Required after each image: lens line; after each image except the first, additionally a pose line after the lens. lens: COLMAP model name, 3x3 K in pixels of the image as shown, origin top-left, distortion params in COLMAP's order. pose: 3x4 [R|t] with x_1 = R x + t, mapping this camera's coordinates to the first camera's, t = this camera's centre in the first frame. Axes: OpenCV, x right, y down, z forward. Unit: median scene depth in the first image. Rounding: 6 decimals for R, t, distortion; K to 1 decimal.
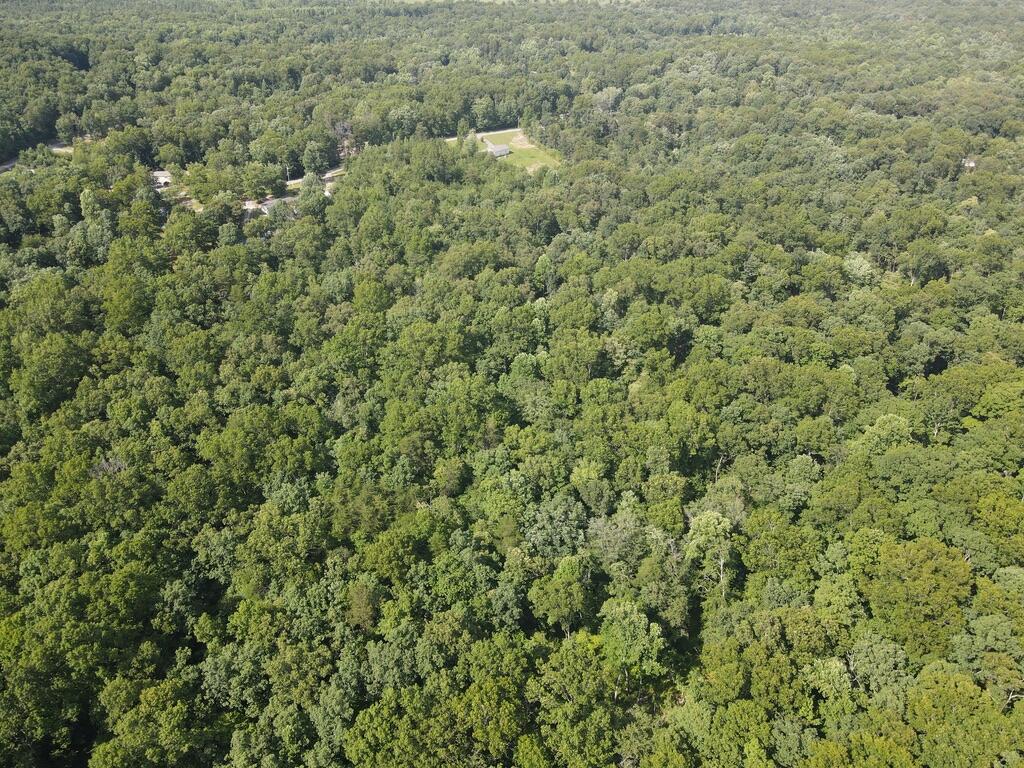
lens RADIAL K [[748.7, 0, 508.1], [0, 748.7, 383.9], [0, 0, 1]] dist [0.005803, 0.011234]
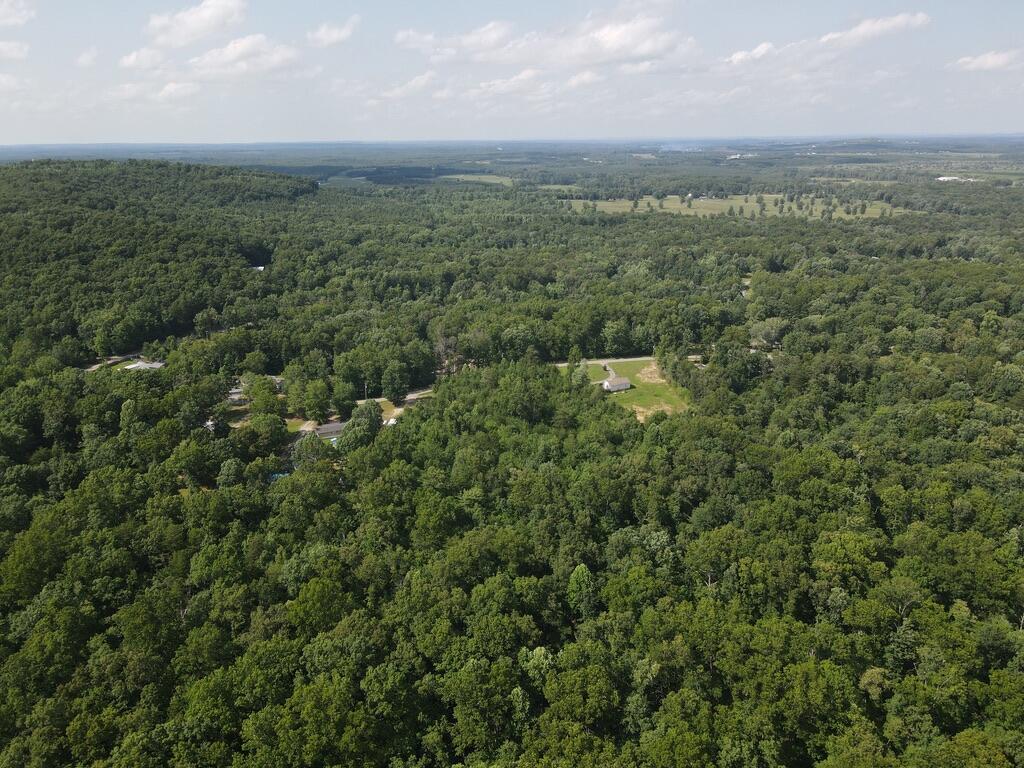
lens RADIAL K [[748.7, 0, 515.2], [0, 748.7, 382.2], [0, 0, 1]] dist [0.005803, 0.011234]
pose [[0.958476, 0.091732, -0.270016, 0.101888], [-0.153572, 0.963862, -0.217684, -0.109661], [0.240289, 0.250111, 0.937926, 0.178073]]
